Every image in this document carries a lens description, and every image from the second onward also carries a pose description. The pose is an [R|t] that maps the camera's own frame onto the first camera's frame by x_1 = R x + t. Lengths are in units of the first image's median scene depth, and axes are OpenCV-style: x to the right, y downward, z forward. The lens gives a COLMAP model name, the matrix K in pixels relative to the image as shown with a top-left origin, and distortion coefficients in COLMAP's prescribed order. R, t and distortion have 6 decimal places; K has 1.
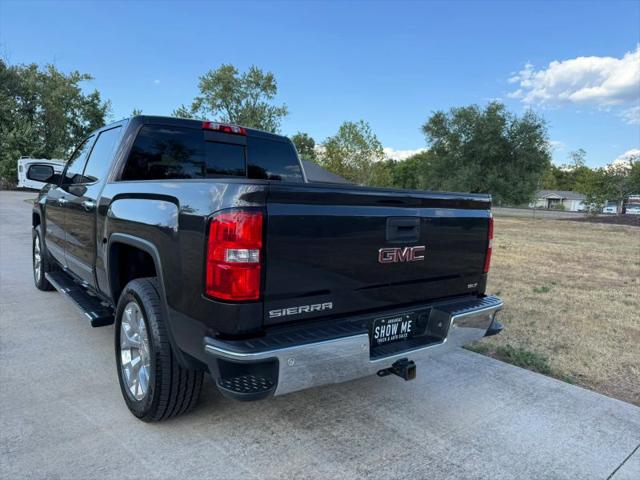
lens RADIAL K [[448.9, 0, 317.9], [0, 448.9, 243.7], [0, 0, 1]] dist [0.038749, -0.050401]
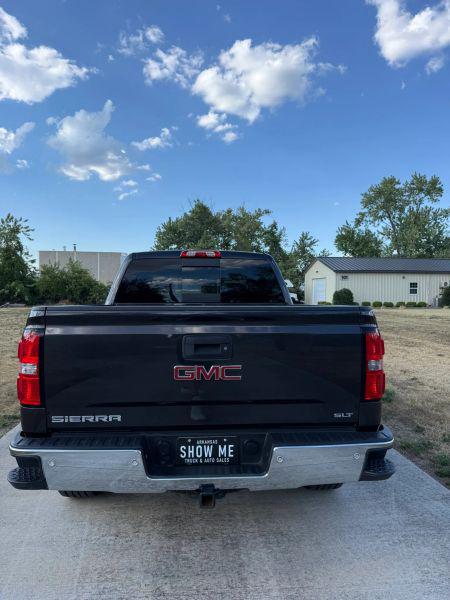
lens RADIAL K [[420.9, 0, 230.4], [0, 420.9, 312.8], [0, 0, 1]] dist [0.038749, -0.050401]
pose [[0.823920, -0.026420, -0.566090, 0.616251], [-0.020896, 0.996817, -0.076935, -0.031021], [0.566321, 0.075217, 0.820745, 0.223142]]
